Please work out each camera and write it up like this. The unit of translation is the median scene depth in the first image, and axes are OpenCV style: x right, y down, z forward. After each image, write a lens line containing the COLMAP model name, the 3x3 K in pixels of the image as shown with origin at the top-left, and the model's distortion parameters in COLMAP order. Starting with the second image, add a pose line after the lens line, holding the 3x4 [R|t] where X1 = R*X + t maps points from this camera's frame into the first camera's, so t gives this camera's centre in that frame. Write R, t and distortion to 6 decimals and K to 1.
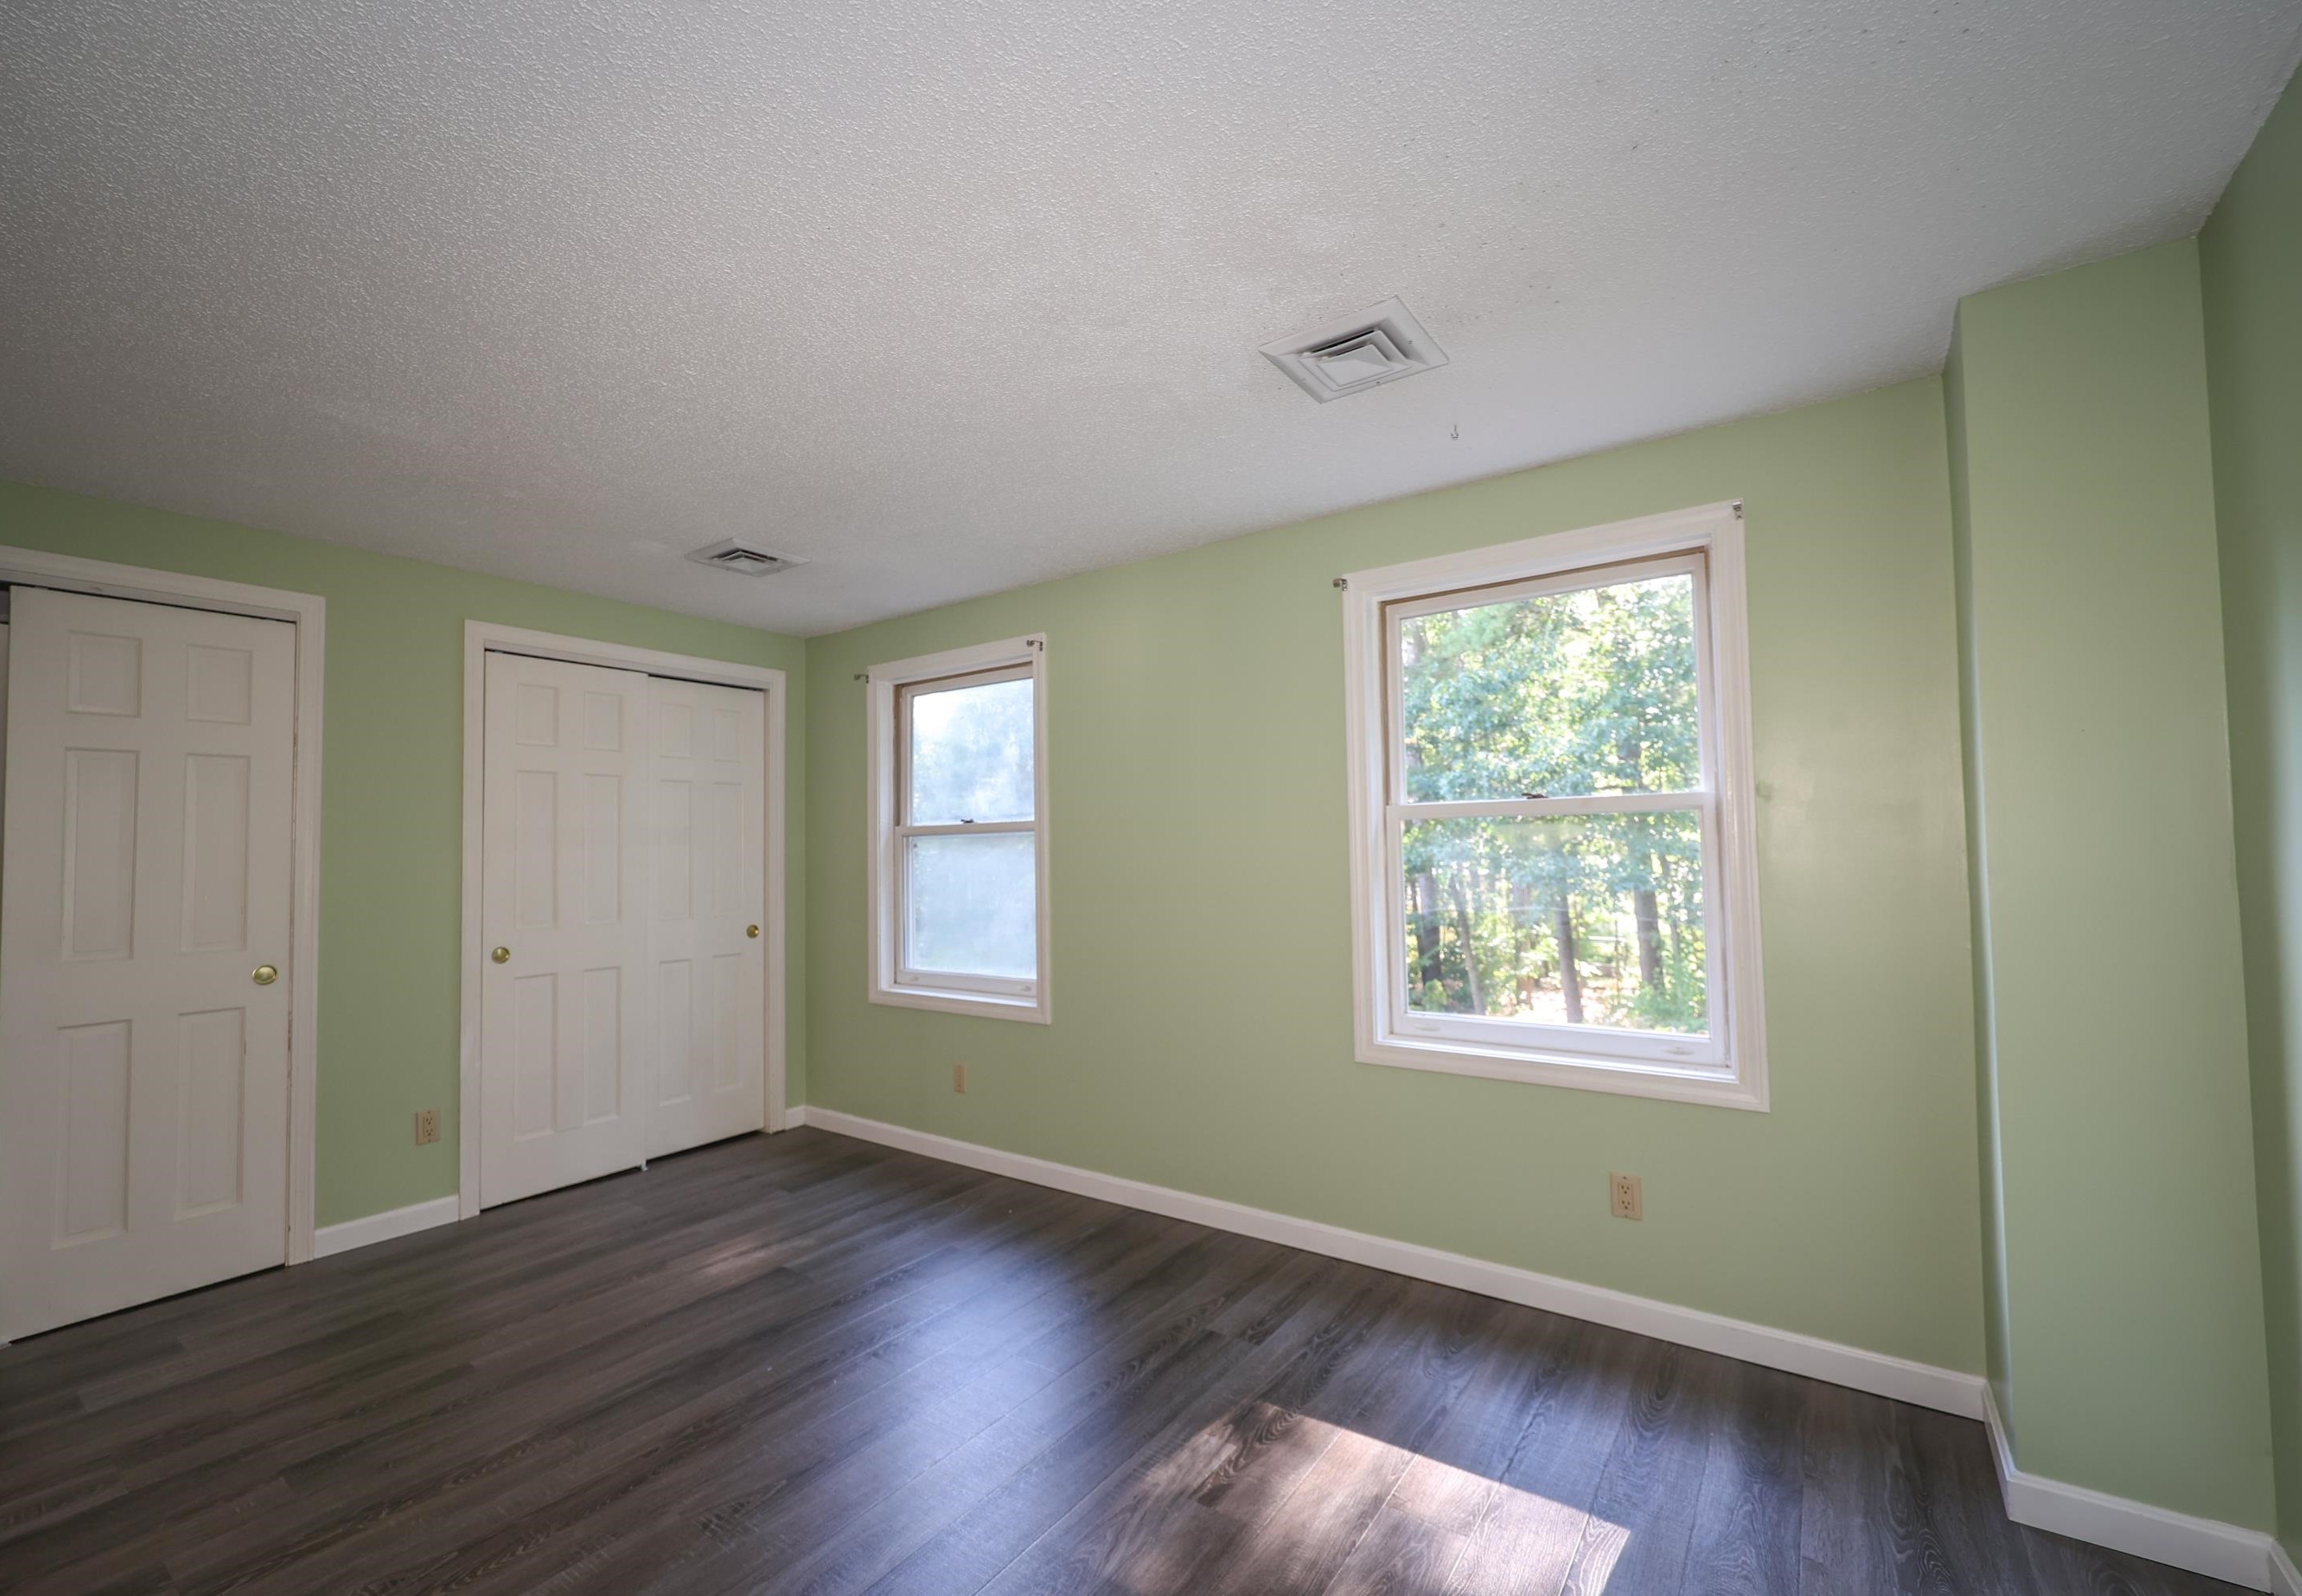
lens RADIAL K [[969.8, 0, 1151.0], [0, 969.8, 798.0], [0, 0, 1]] dist [-0.001298, -0.000054]
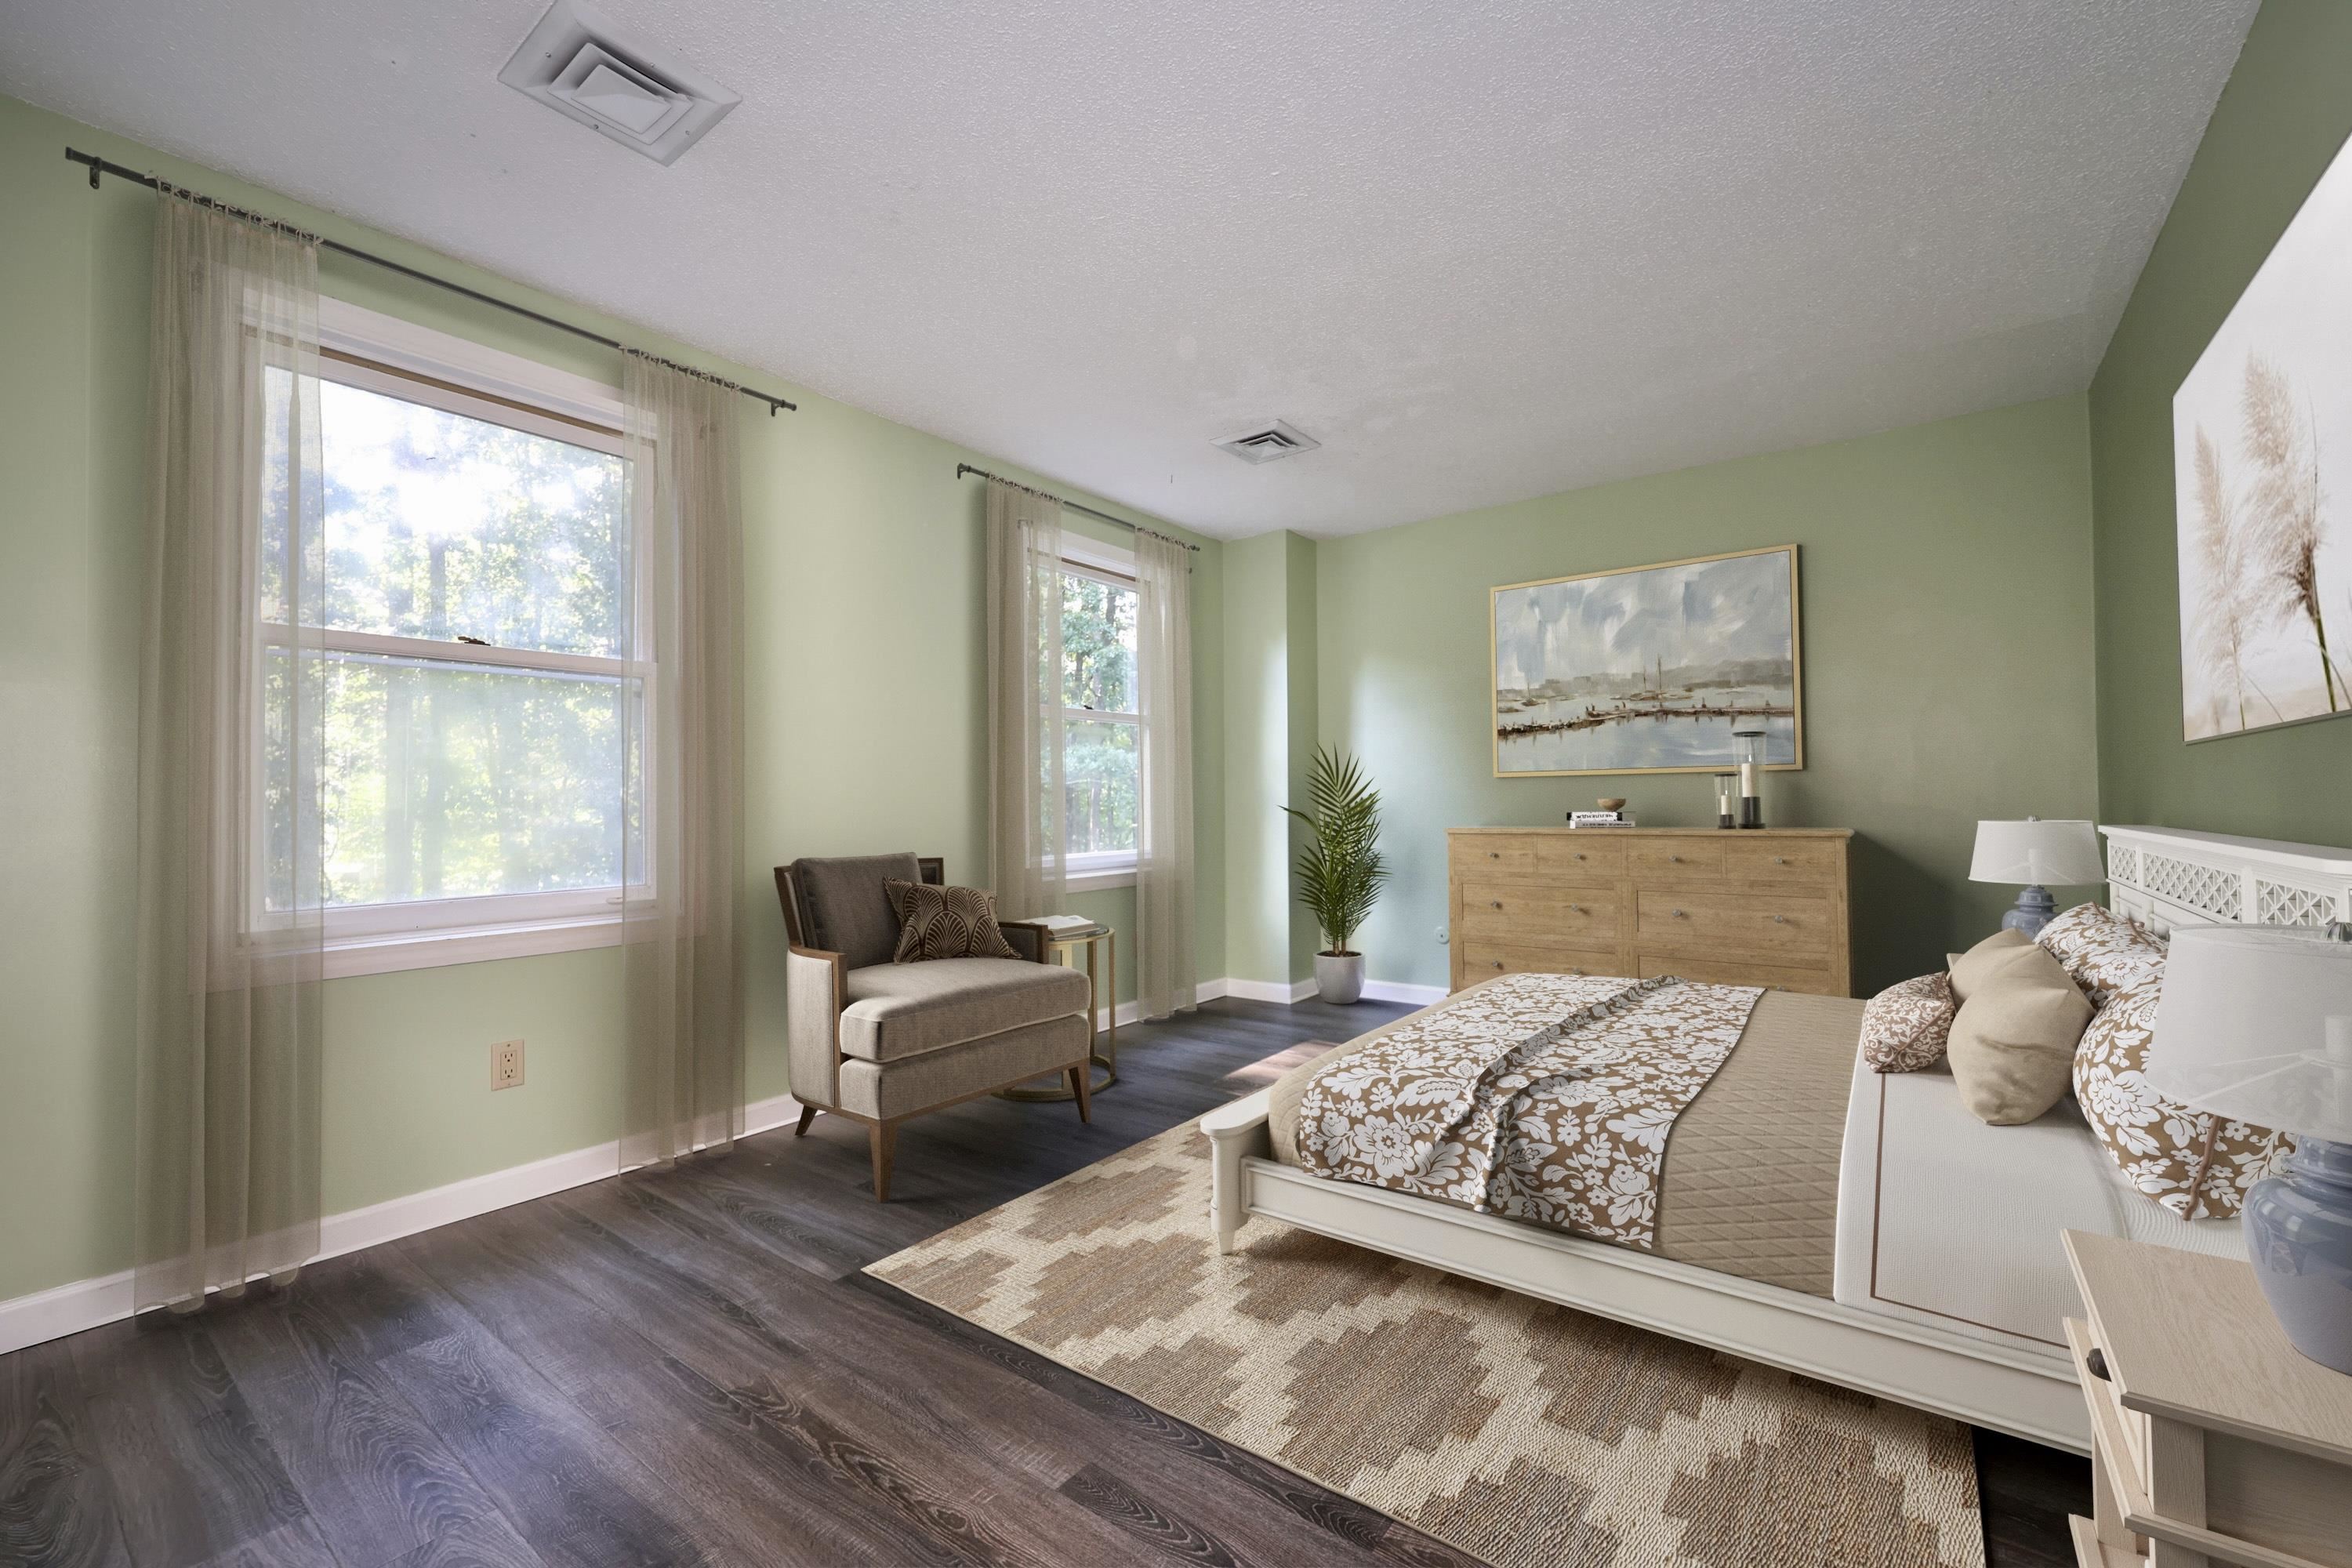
lens RADIAL K [[972.1, 0, 1180.0], [0, 972.1, 795.1], [0, 0, 1]] dist [0.001828, -0.000258]
pose [[0.012599, 0.029611, 0.999482, -0.940837], [-0.048446, 0.998406, -0.028969, 0.134621], [-0.998746, -0.048056, 0.014014, 0.675260]]
